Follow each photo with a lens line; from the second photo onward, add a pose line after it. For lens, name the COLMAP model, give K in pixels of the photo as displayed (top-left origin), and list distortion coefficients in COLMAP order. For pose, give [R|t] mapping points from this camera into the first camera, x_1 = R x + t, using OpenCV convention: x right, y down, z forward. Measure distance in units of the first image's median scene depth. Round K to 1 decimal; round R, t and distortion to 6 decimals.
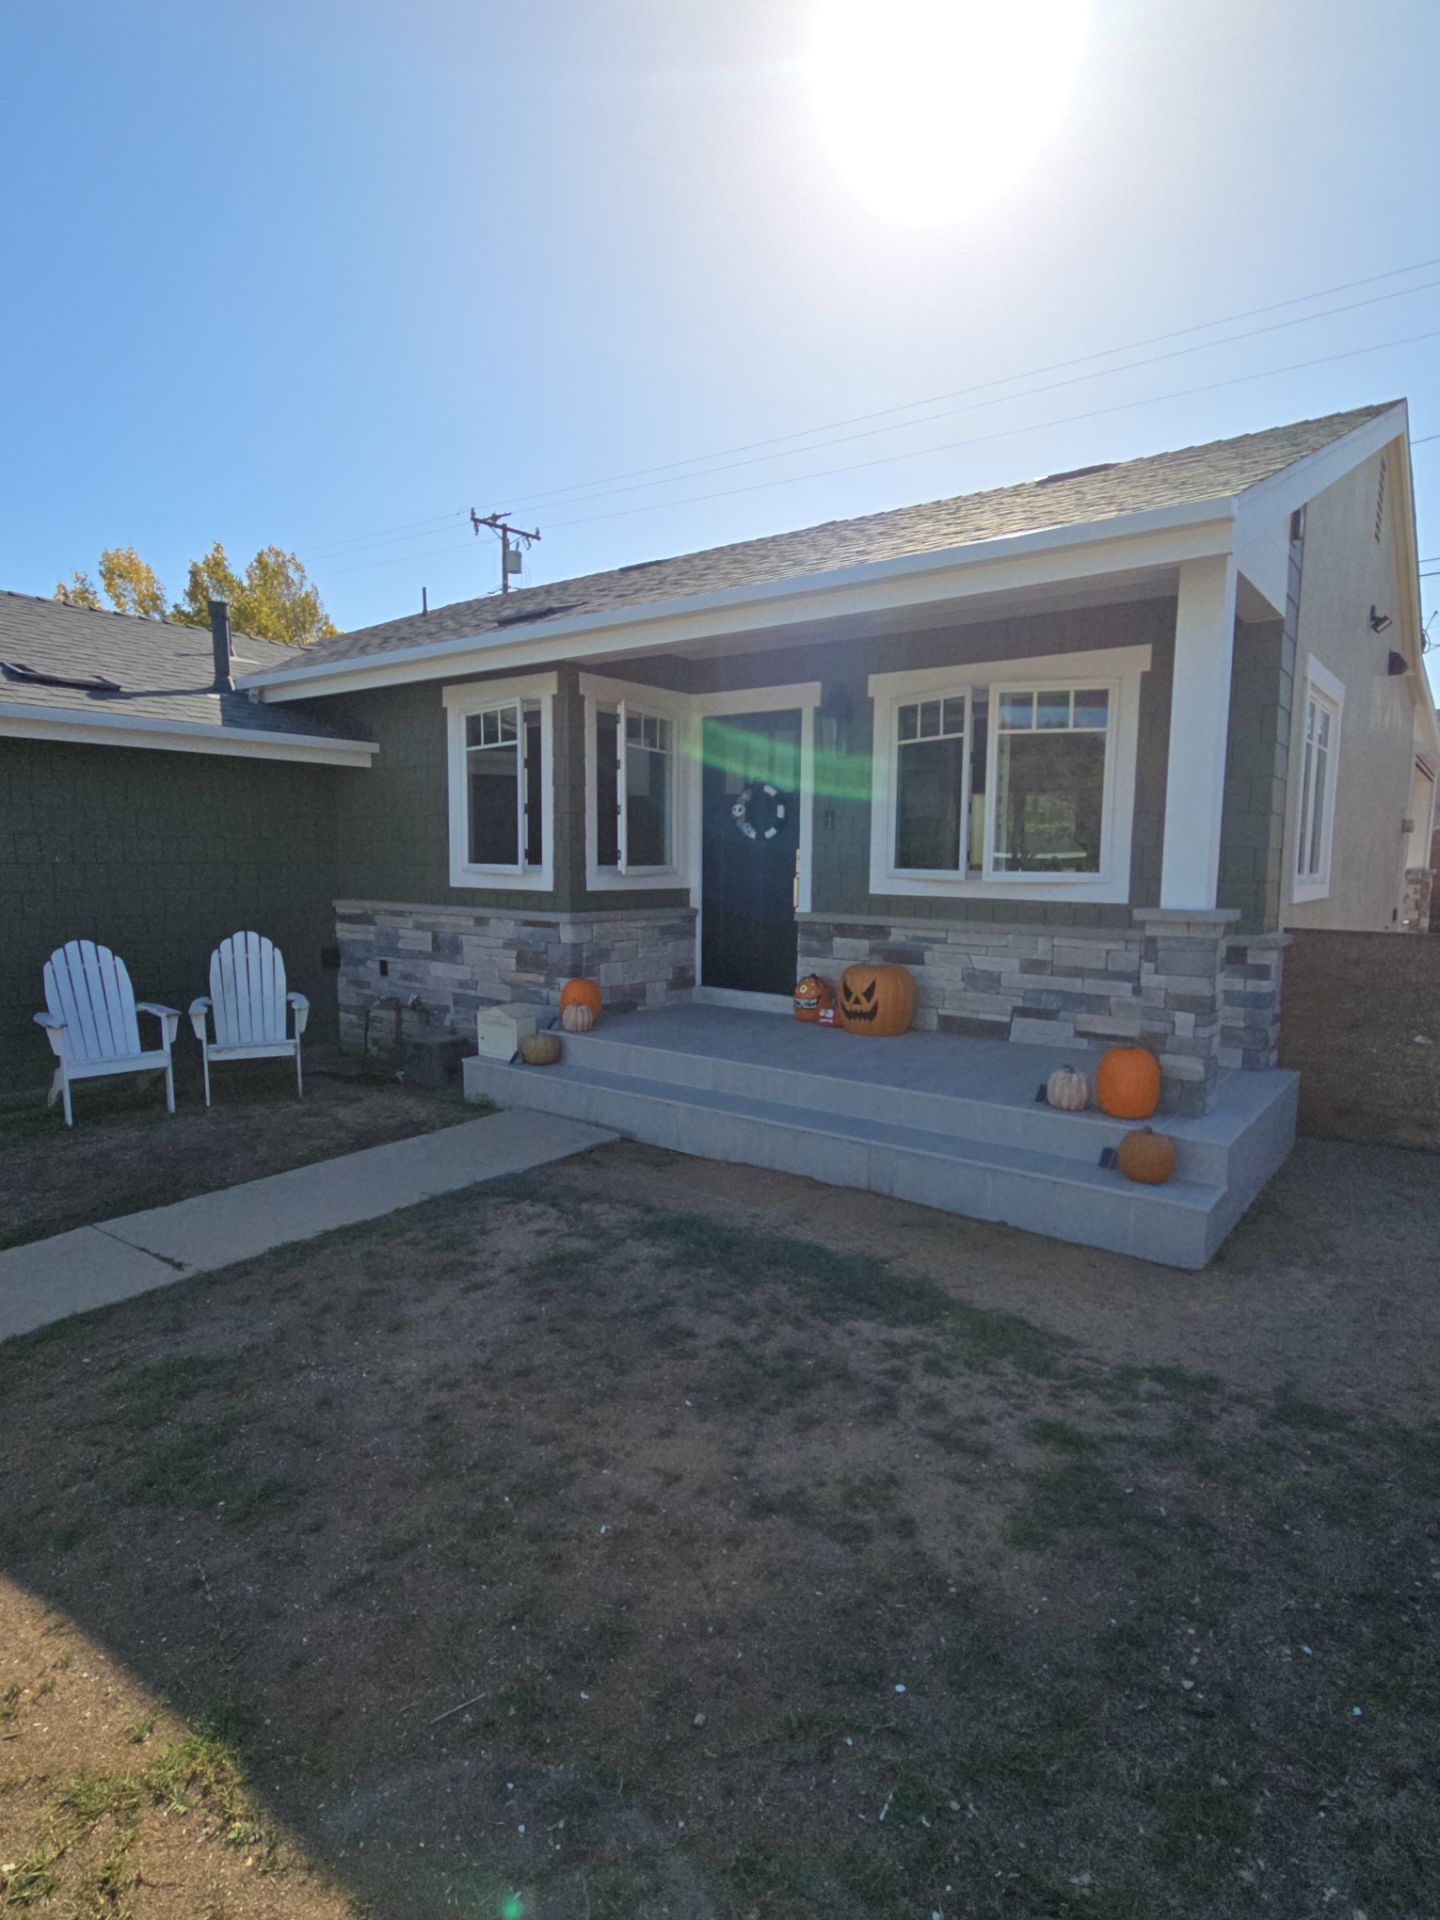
lens RADIAL K [[1027.6, 0, 718.5], [0, 1027.6, 971.1], [0, 0, 1]] dist [0.002463, -0.000019]
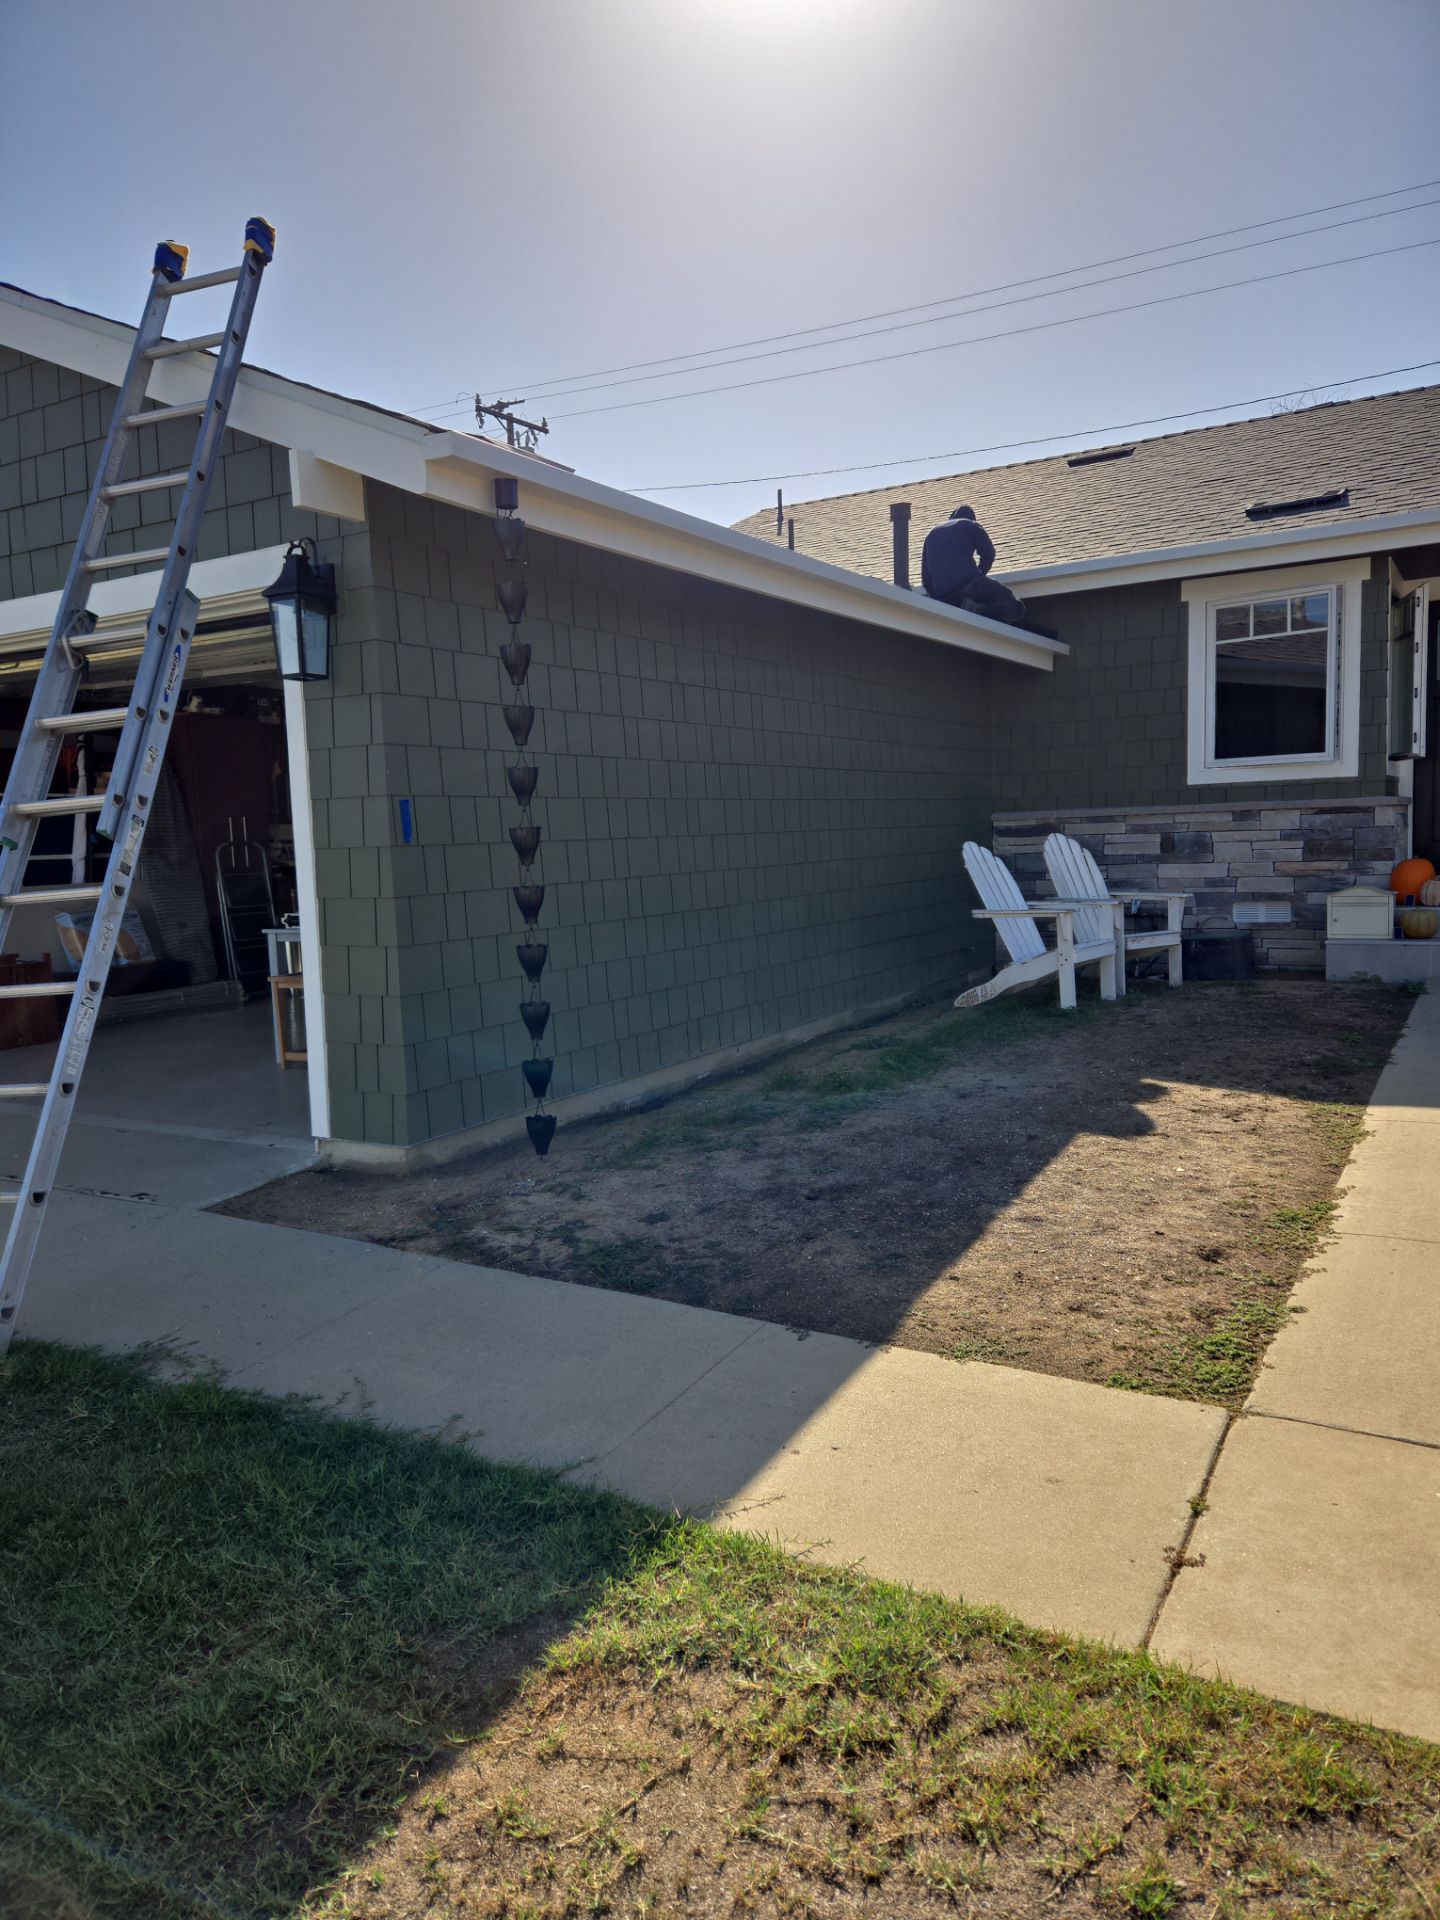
lens RADIAL K [[1308.2, 0, 722.6], [0, 1308.2, 956.0], [0, 0, 1]] dist [0.028894, 0.000904]
pose [[0.990005, -0.059023, 0.128084, -0.872870], [0.061176, 0.998043, -0.012937, 0.069971], [-0.127070, 0.020643, 0.991679, -0.183766]]
